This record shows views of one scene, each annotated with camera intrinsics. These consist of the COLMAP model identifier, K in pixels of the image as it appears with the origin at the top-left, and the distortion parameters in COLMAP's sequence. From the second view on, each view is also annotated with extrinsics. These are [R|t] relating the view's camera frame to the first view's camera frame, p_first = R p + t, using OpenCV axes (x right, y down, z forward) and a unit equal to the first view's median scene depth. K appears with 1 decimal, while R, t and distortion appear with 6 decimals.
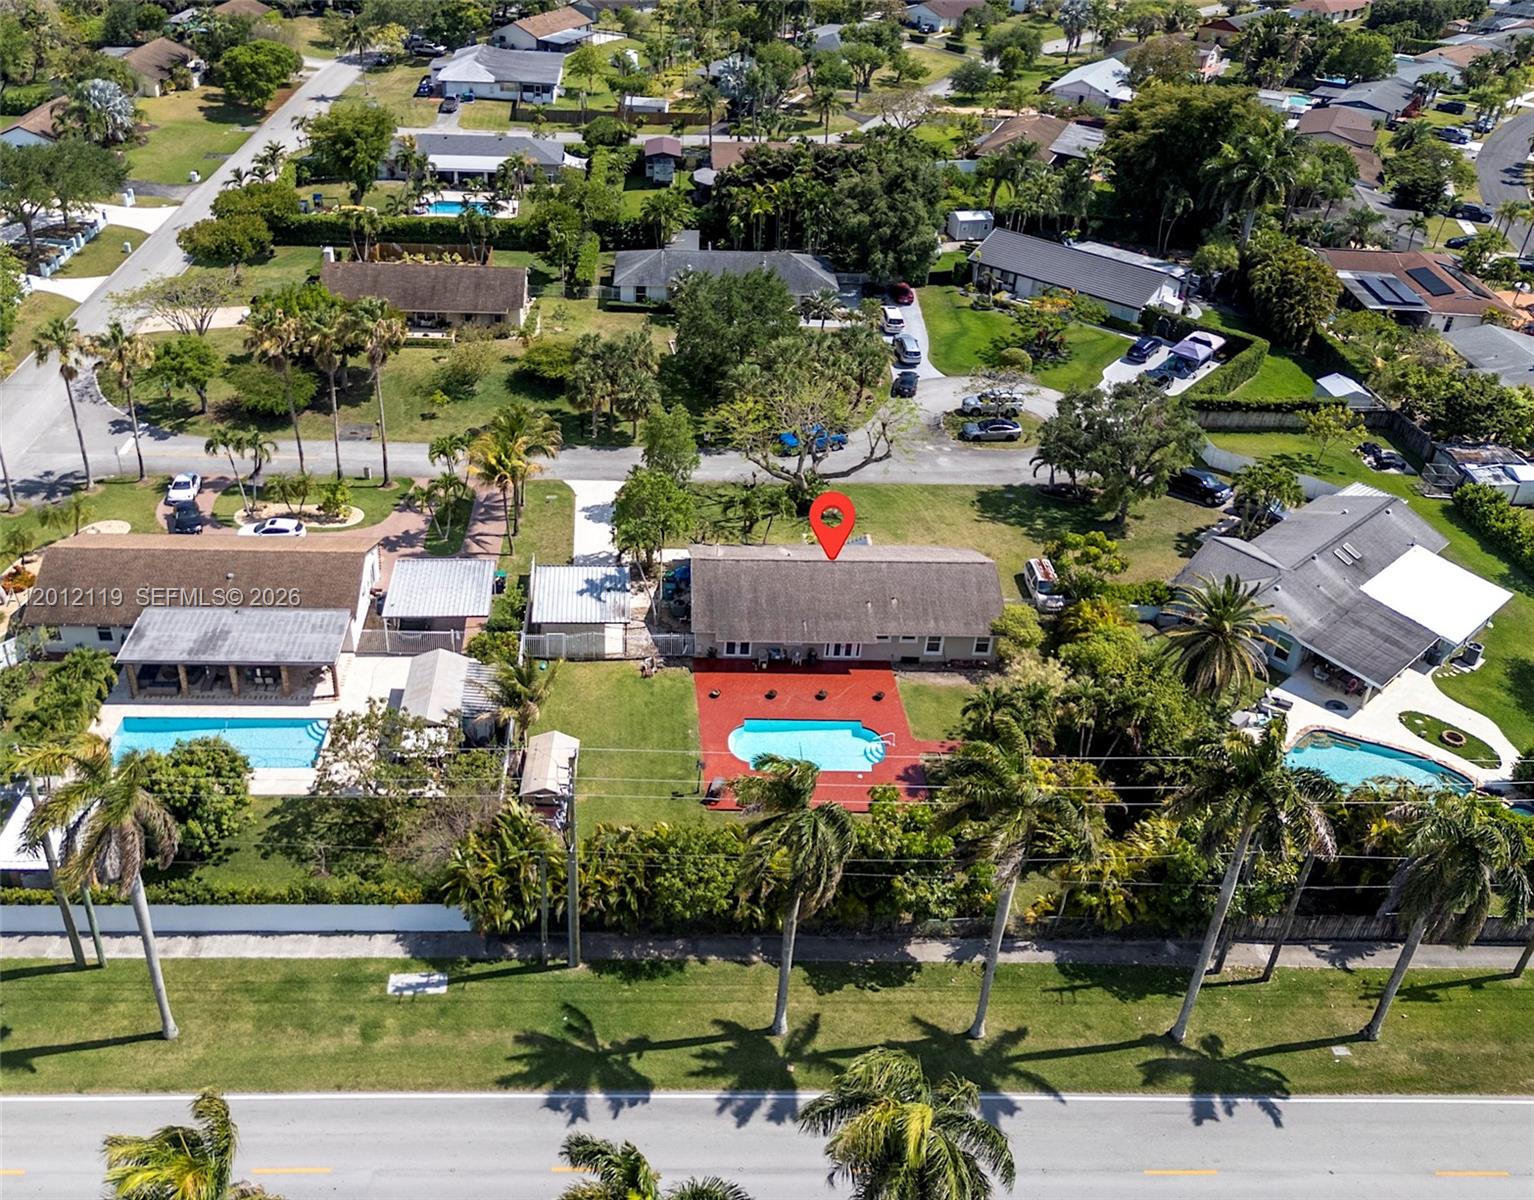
lens RADIAL K [[1254.5, 0, 662.3], [0, 1254.5, 598.1], [0, 0, 1]] dist [0.038367, -0.007325]
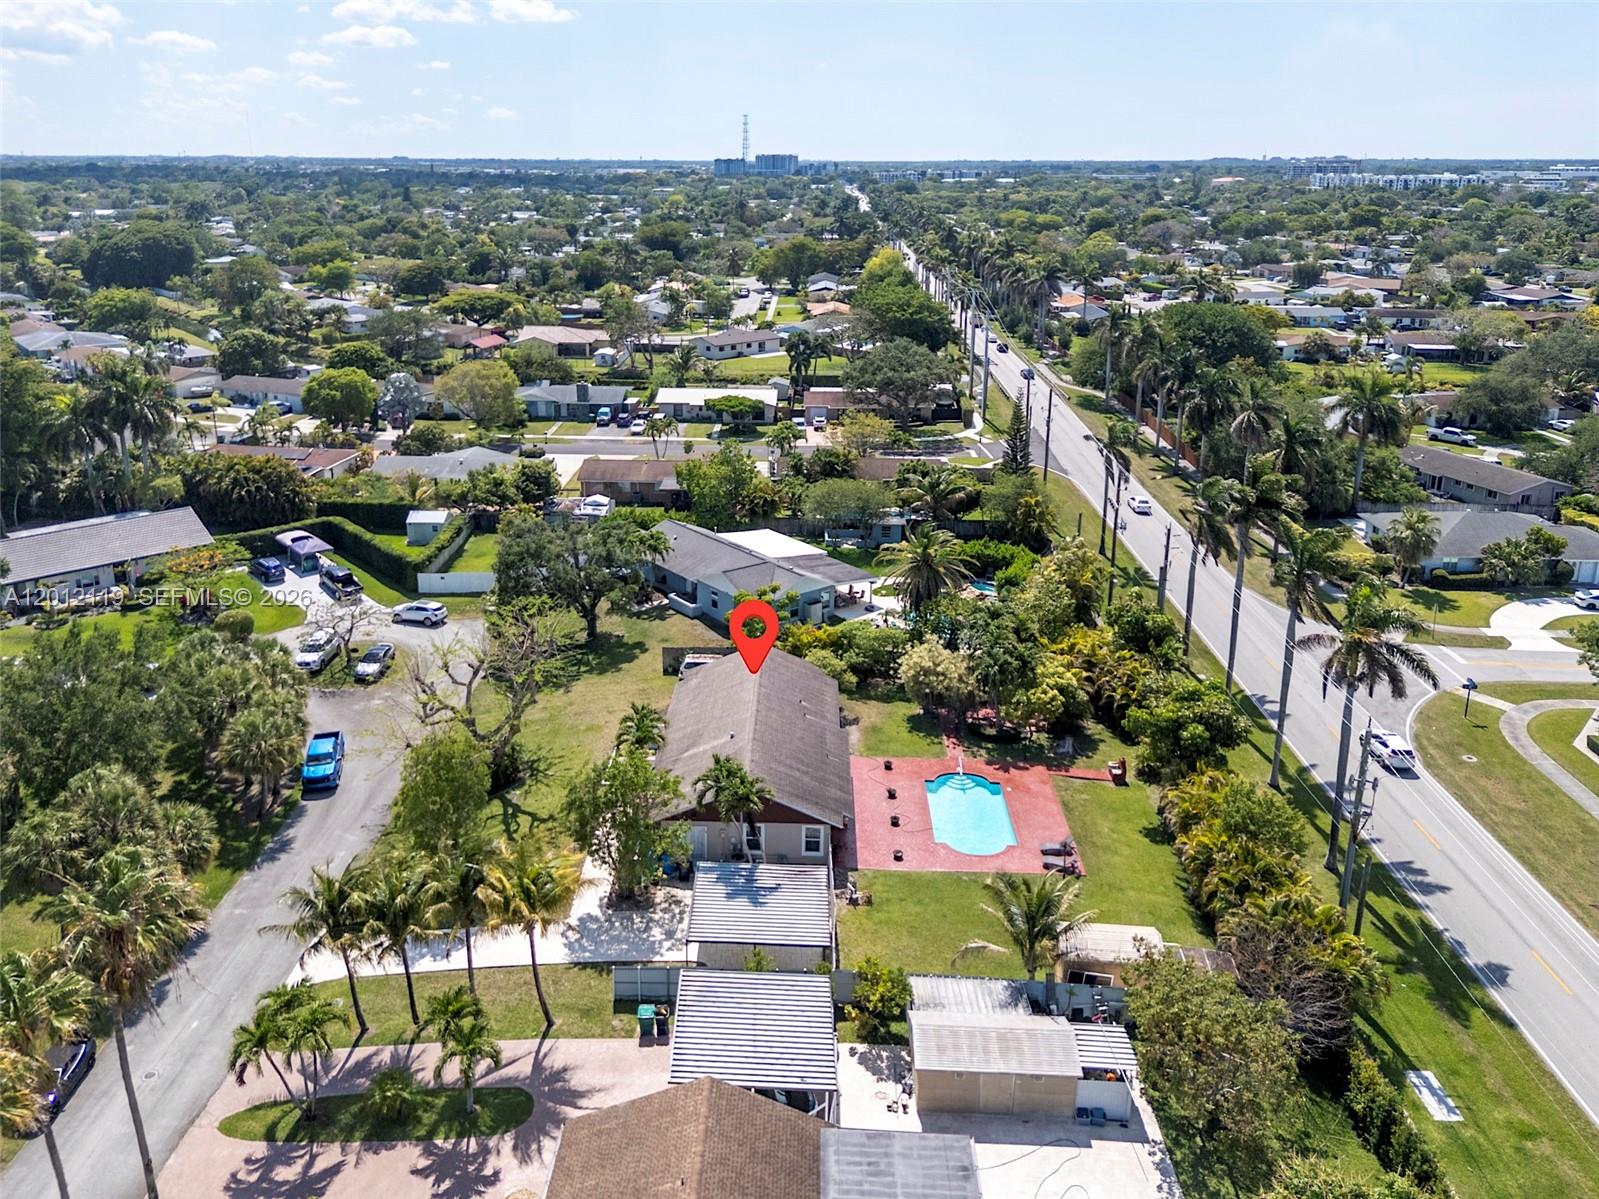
lens RADIAL K [[1211.1, 0, 771.6], [0, 1211.1, 590.8], [0, 0, 1]] dist [0.064321, -0.063119]
pose [[0.064558, -0.368741, 0.927288, -0.716651], [0.562843, 0.780774, 0.271294, -0.368130], [-0.824039, 0.504403, 0.257948, 0.788881]]
